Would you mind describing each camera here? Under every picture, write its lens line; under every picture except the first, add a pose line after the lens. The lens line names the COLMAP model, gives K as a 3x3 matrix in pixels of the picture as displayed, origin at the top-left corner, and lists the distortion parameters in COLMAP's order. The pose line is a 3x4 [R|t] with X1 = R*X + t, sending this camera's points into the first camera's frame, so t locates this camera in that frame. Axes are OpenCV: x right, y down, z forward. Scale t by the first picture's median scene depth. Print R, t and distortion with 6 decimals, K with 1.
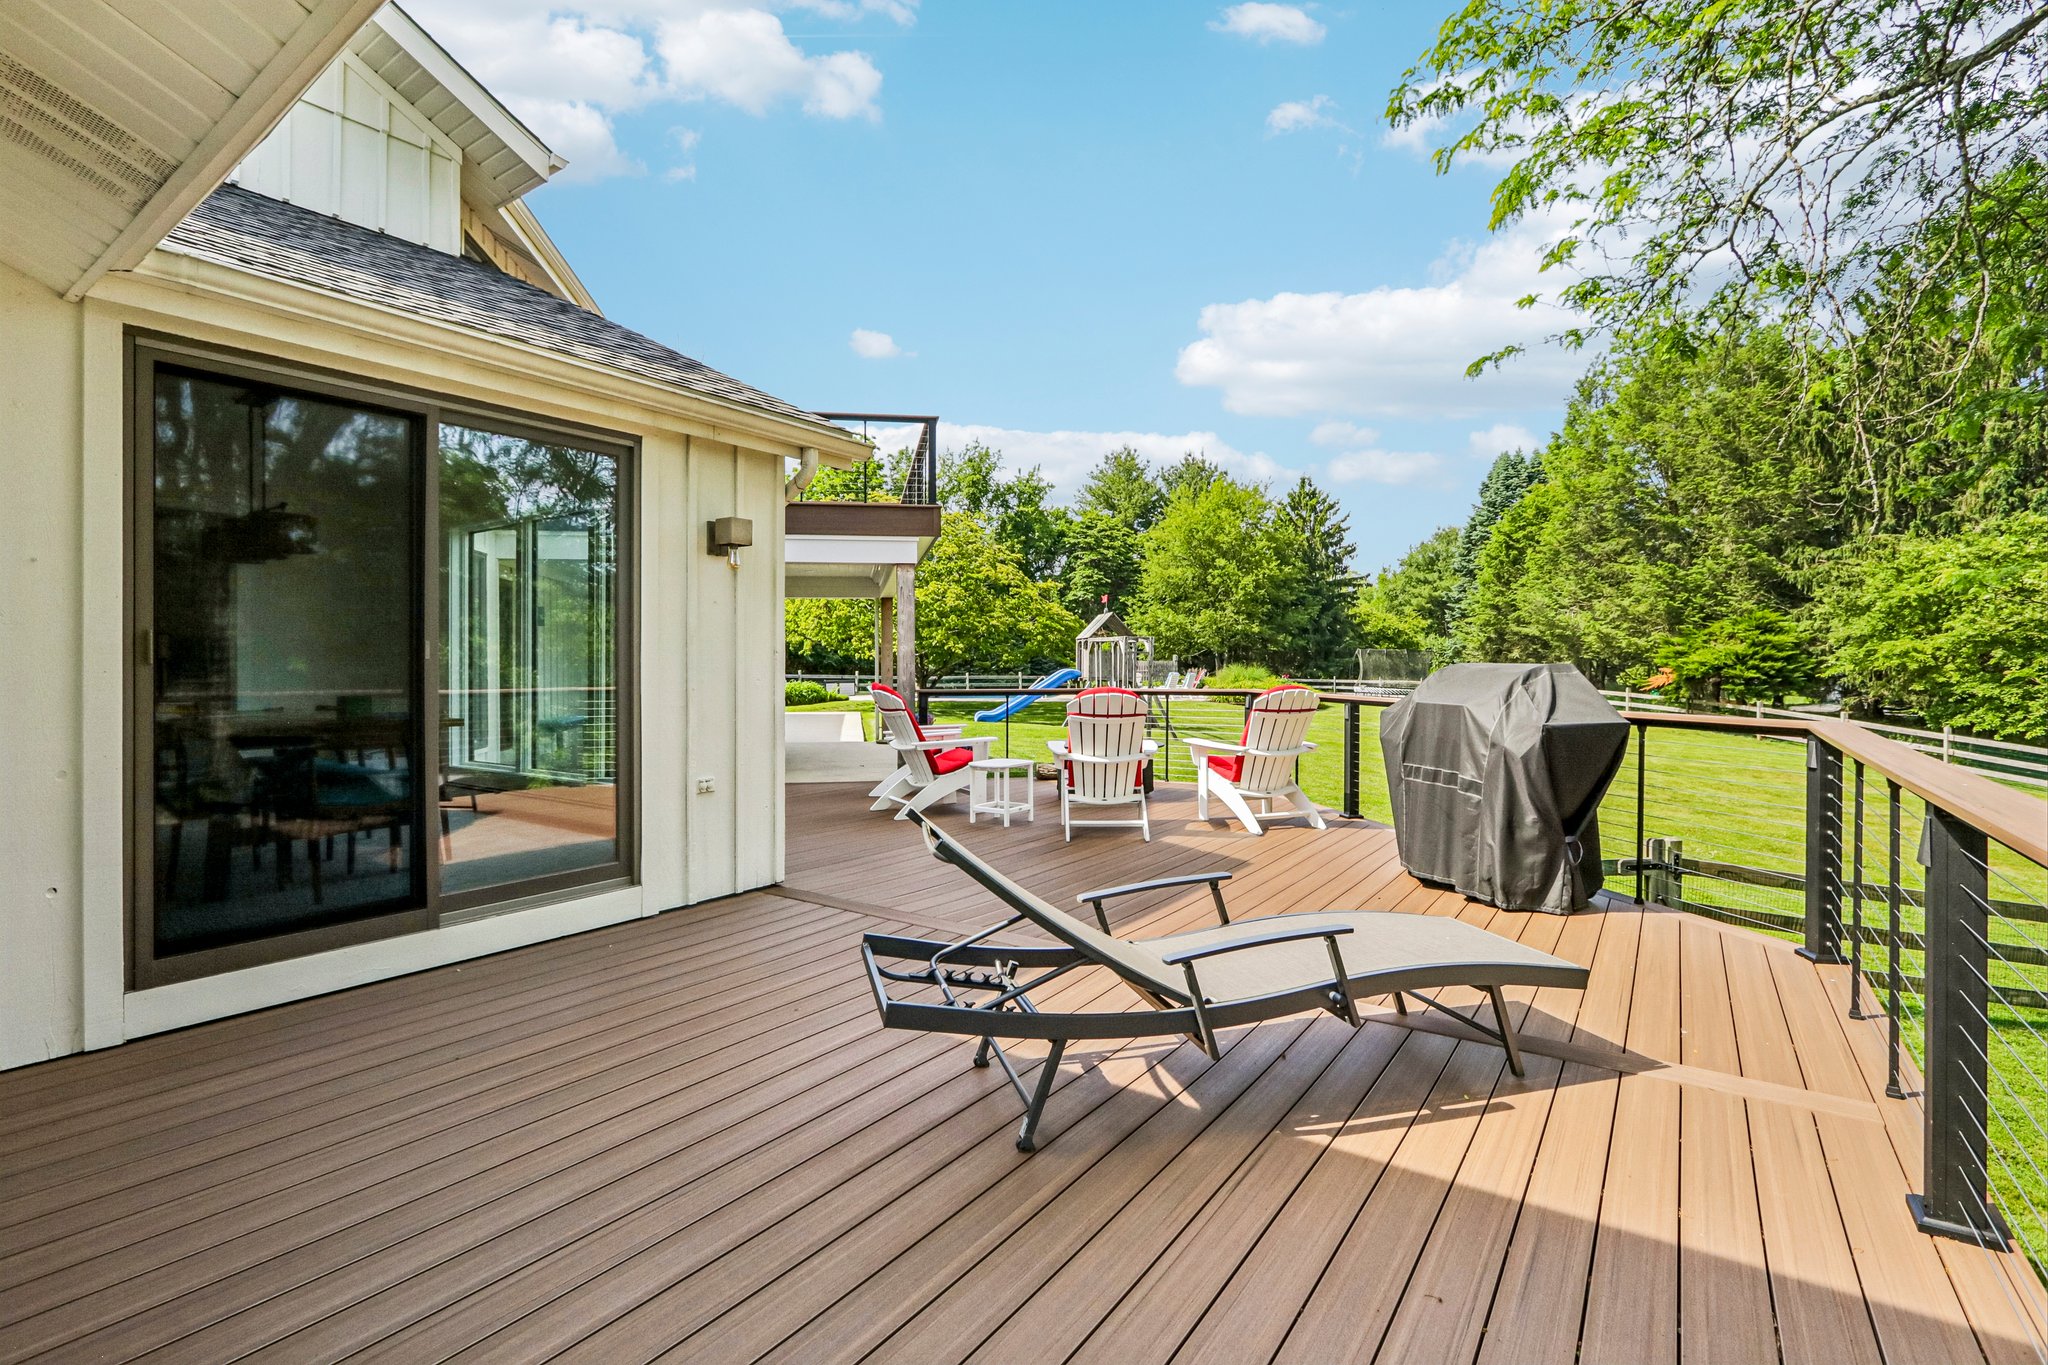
lens RADIAL K [[958.8, 0, 1028.6], [0, 958.8, 667.4], [0, 0, 1]] dist [-0.016723, 0.000228]
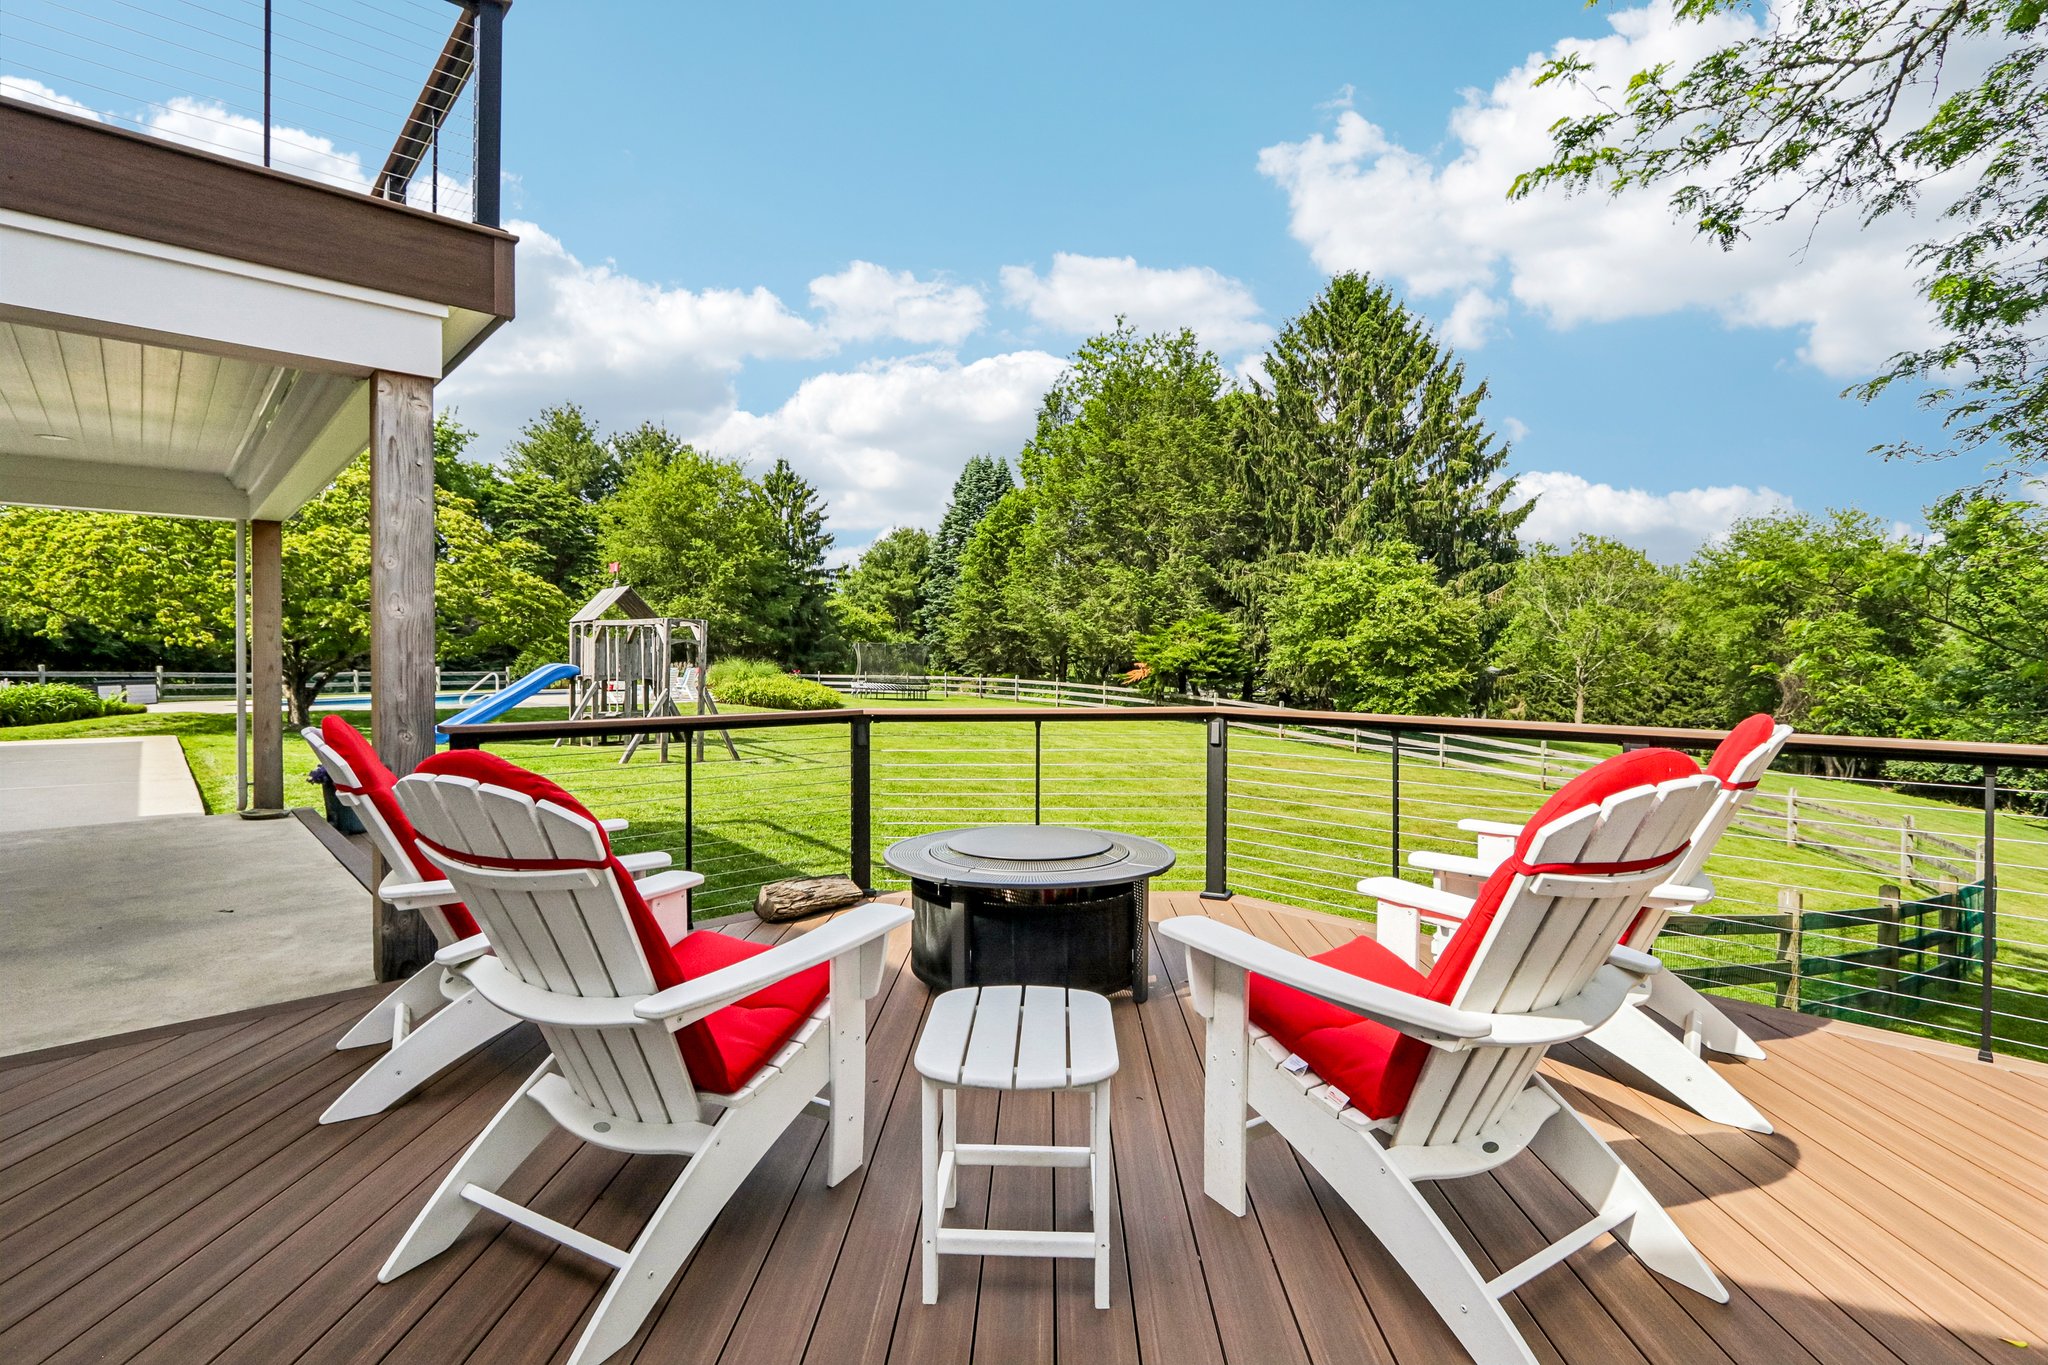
lens RADIAL K [[958.8, 0, 1028.6], [0, 958.8, 667.4], [0, 0, 1]] dist [-0.016723, 0.000228]
pose [[0.841663, -0.000949, 0.540002, -0.022934], [-0.002455, 0.999981, 0.005584, -0.000256], [-0.539997, -0.006026, 0.841645, 0.108250]]
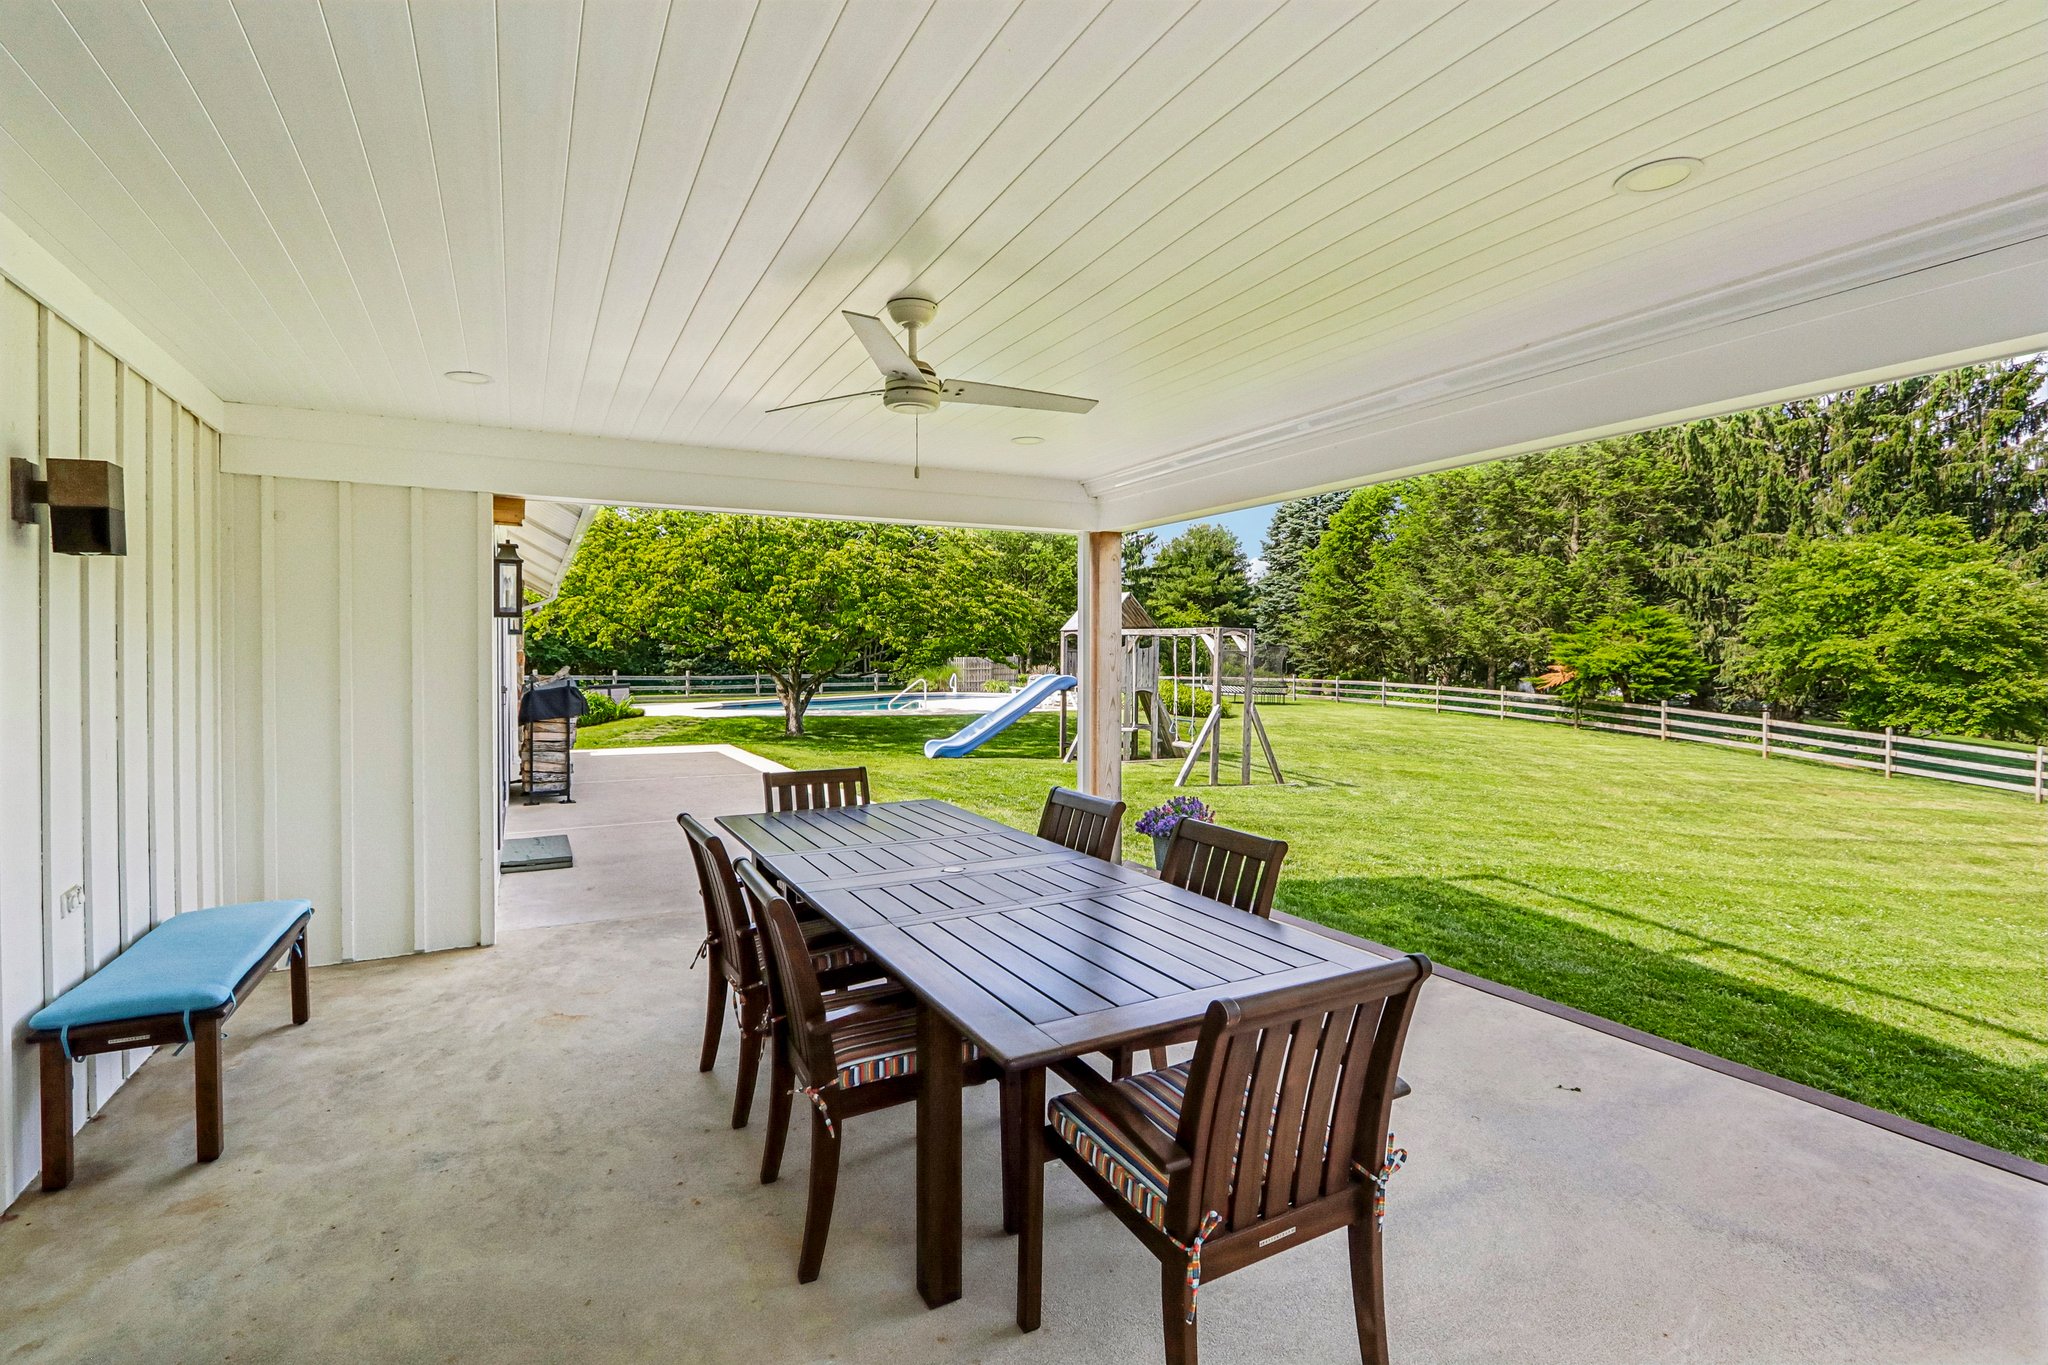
lens RADIAL K [[958.8, 0, 1028.6], [0, 958.8, 667.4], [0, 0, 1]] dist [-0.016723, 0.000228]
pose [[0.954709, -0.003552, 0.297521, -0.092216], [0.000919, 0.999959, 0.008989, -0.005104], [-0.297540, -0.008309, 0.954673, 0.180223]]
